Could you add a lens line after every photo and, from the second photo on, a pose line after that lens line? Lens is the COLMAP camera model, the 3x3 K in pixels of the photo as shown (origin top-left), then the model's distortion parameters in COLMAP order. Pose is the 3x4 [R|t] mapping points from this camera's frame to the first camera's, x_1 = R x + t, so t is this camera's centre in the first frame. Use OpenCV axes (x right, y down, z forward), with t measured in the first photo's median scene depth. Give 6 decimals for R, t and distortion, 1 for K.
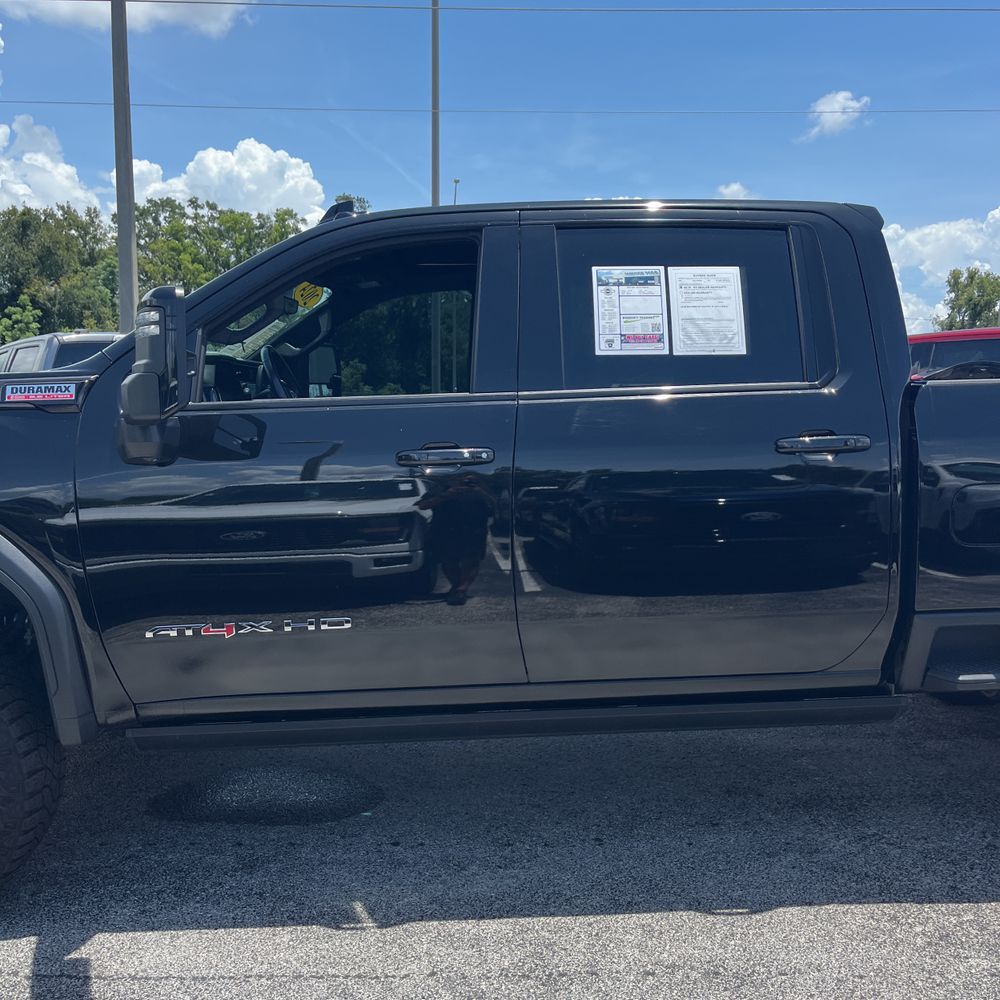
lens RADIAL K [[1038.6, 0, 500.0], [0, 1038.6, 500.0], [0, 0, 1]] dist [0.061168, -0.088041]
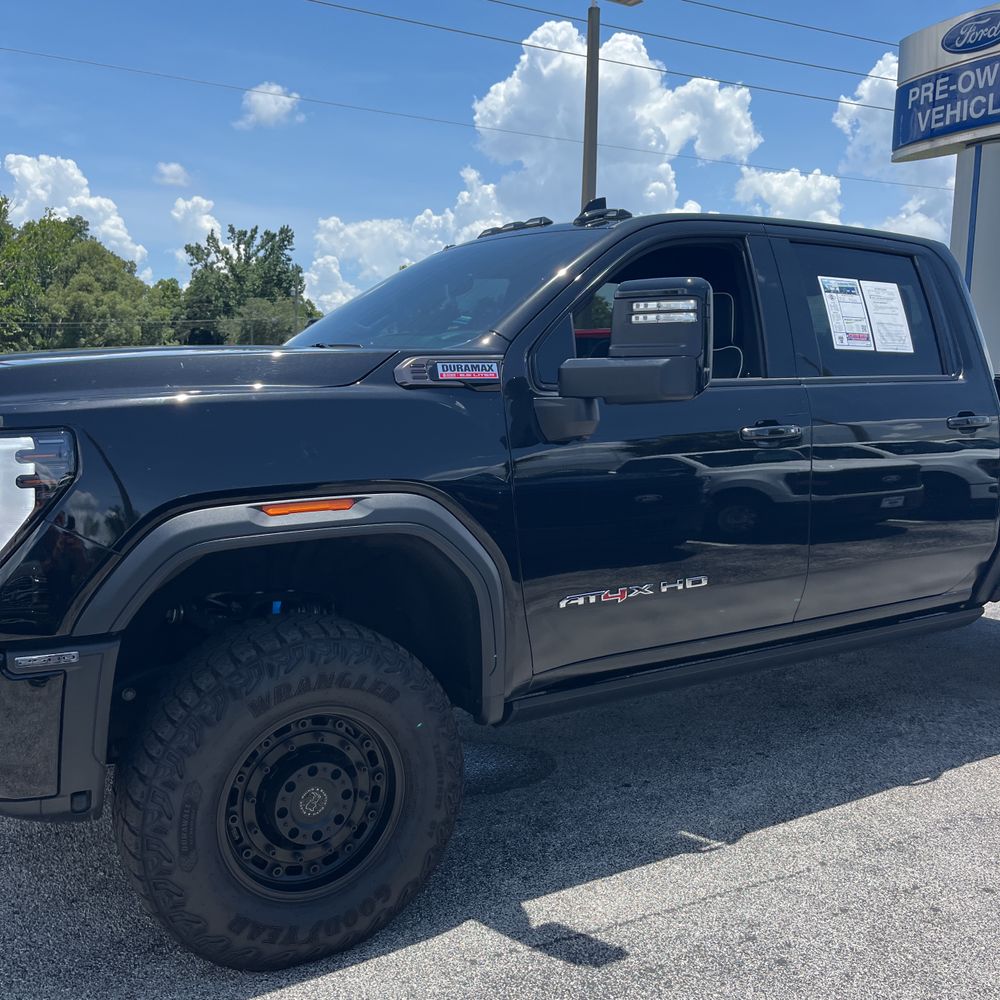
lens RADIAL K [[1045.6, 0, 498.3], [0, 1045.6, 484.0], [0, 0, 1]] dist [0.074406, -0.115154]
pose [[0.869180, -0.029760, 0.493599, -0.856079], [0.028812, 0.999539, 0.009530, -0.003379], [-0.493656, 0.005939, 0.869637, 0.113908]]
